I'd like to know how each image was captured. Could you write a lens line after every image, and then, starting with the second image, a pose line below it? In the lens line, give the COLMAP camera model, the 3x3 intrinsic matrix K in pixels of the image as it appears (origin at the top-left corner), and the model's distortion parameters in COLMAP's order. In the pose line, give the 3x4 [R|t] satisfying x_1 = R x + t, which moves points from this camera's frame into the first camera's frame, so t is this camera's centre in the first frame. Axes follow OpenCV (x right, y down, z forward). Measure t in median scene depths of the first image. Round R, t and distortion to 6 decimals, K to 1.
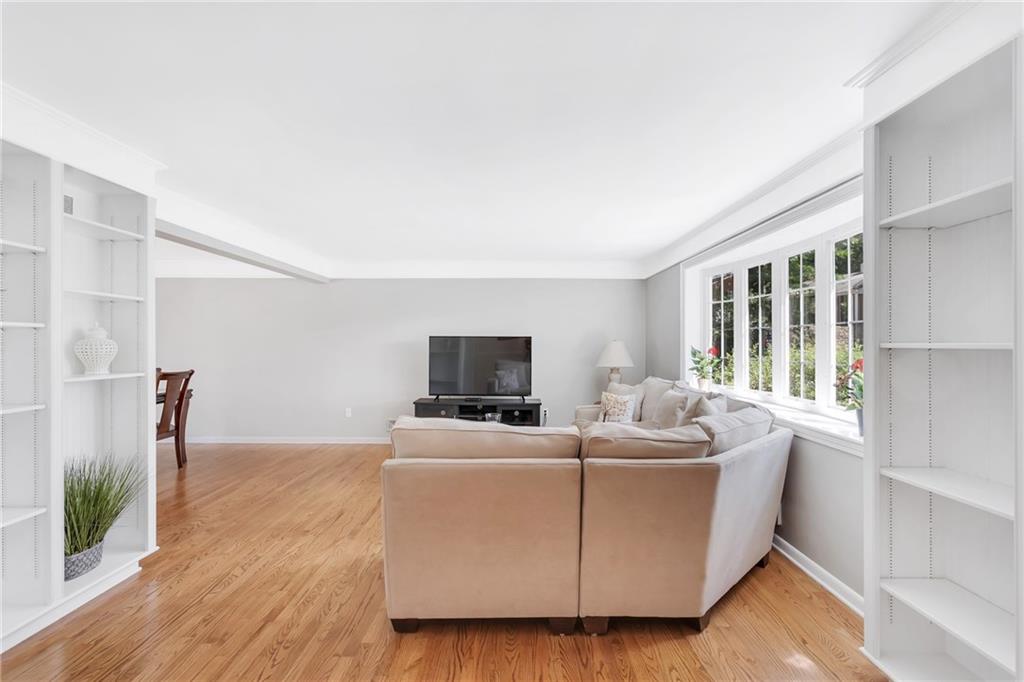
lens RADIAL K [[487.4, 0, 512.0], [0, 487.4, 341.0], [0, 0, 1]] dist [-0.001906, -0.000105]
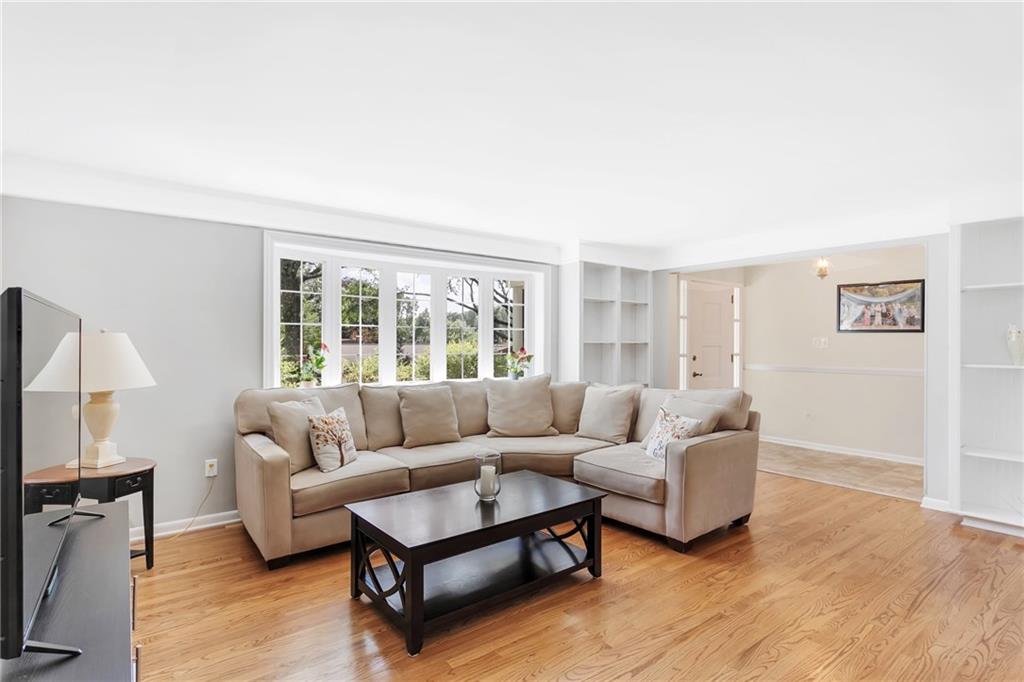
lens RADIAL K [[497.5, 0, 510.8], [0, 497.5, 343.6], [0, 0, 1]] dist [-0.003067, 0.000238]
pose [[-0.605788, -0.002154, 0.795623, -0.819502], [-0.003902, 0.999992, -0.000263, 0.012012], [-0.795617, -0.003264, -0.605792, 2.006384]]
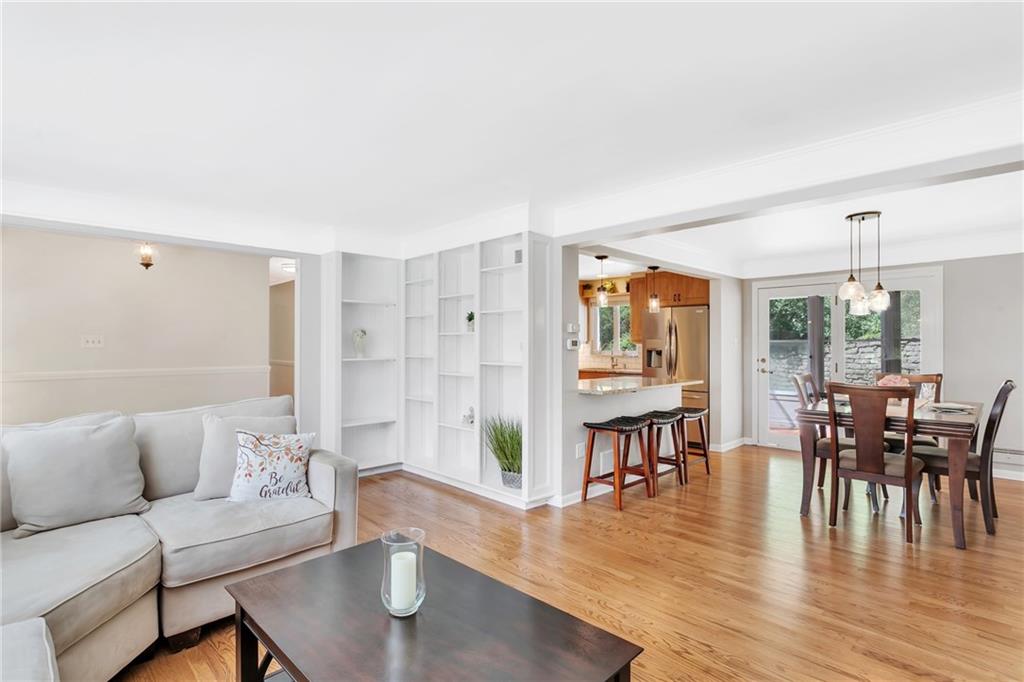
lens RADIAL K [[510.7, 0, 512.0], [0, 510.7, 341.0], [0, 0, 1]] dist [0.000542, 0.000454]
pose [[-0.719089, -0.005200, -0.694898, 0.250180], [0.001657, 0.999956, -0.009197, 0.013155], [0.694916, -0.007765, -0.719049, 1.961809]]
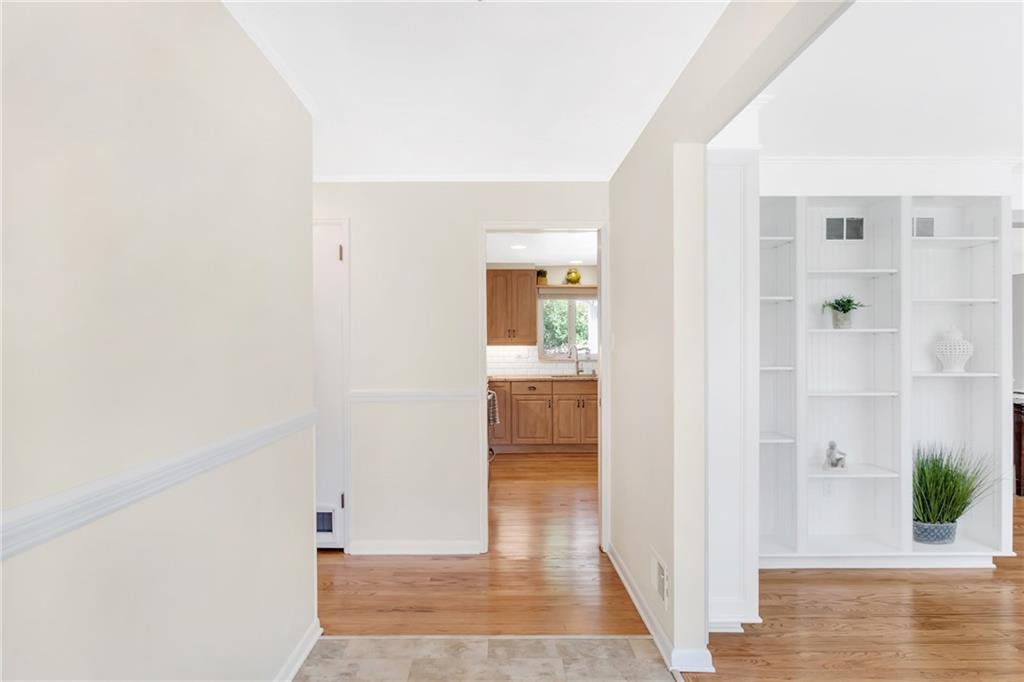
lens RADIAL K [[534.1, 0, 498.5], [0, 534.1, 350.0], [0, 0, 1]] dist [-0.003289, -0.000023]
pose [[0.010786, 0.008767, -0.999903, 0.330078], [0.007555, 0.999932, 0.008849, -0.000004], [0.999913, -0.007650, 0.010719, -0.042837]]
